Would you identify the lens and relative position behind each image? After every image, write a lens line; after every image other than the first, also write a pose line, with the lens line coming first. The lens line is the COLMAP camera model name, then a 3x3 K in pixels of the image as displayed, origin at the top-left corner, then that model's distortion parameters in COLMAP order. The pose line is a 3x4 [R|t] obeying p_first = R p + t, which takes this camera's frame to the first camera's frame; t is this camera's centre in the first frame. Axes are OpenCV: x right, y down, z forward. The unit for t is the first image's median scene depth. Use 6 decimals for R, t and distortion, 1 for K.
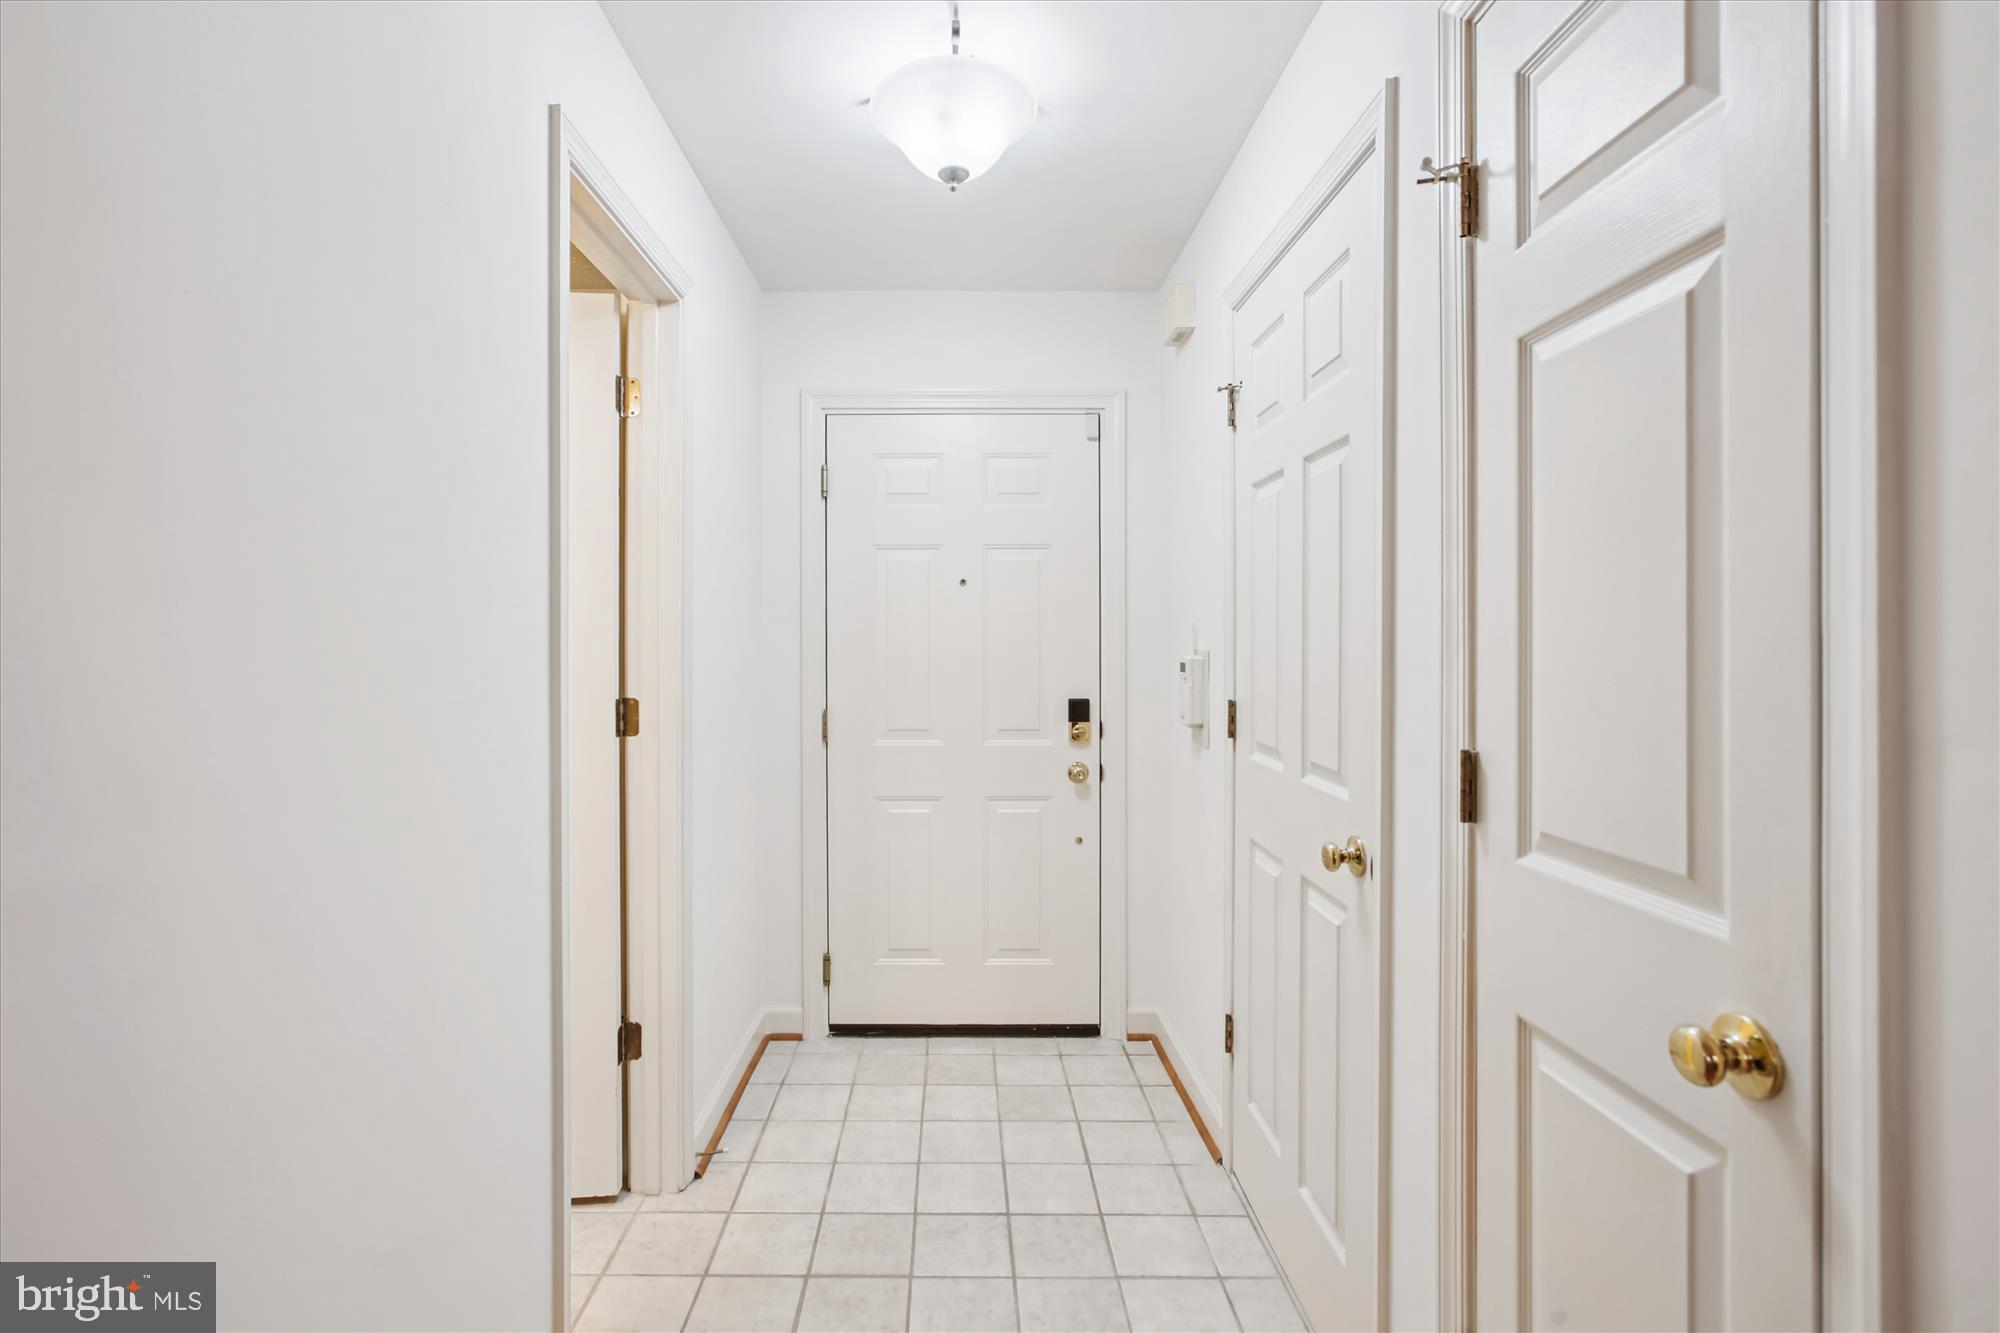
lens RADIAL K [[928.1, 0, 1017.0], [0, 928.1, 648.1], [0, 0, 1]] dist [-0.065389, 0.025612]
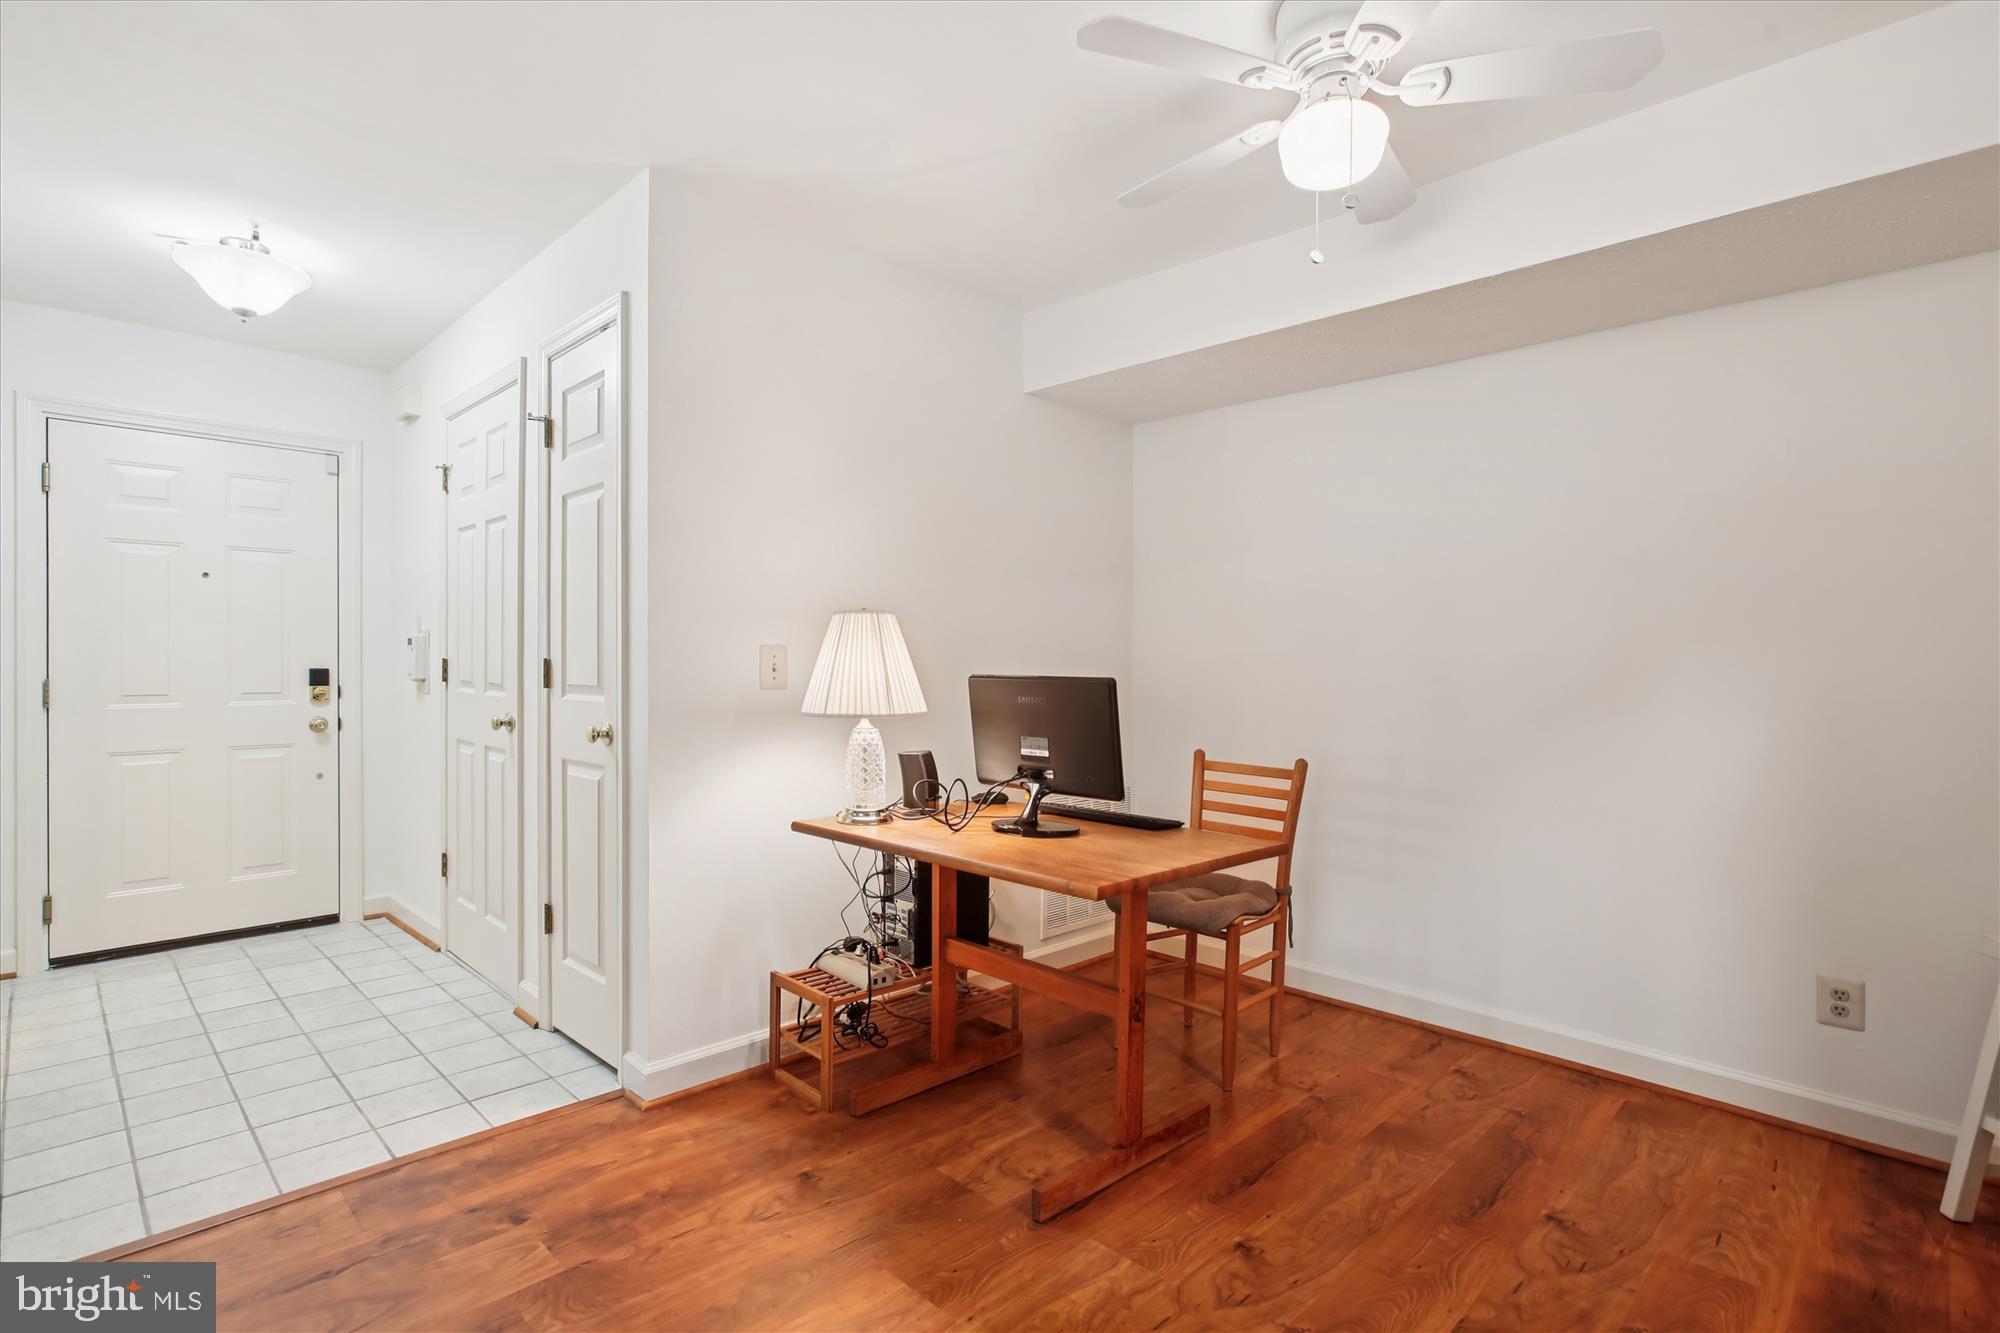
lens RADIAL K [[942.1, 0, 997.0], [0, 942.1, 672.6], [0, 0, 1]] dist [-0.005868, -0.000386]
pose [[0.741087, -0.001023, 0.671408, -0.139851], [-0.002148, 0.999990, 0.003895, 0.063528], [-0.671405, -0.004329, 0.741078, -0.775420]]
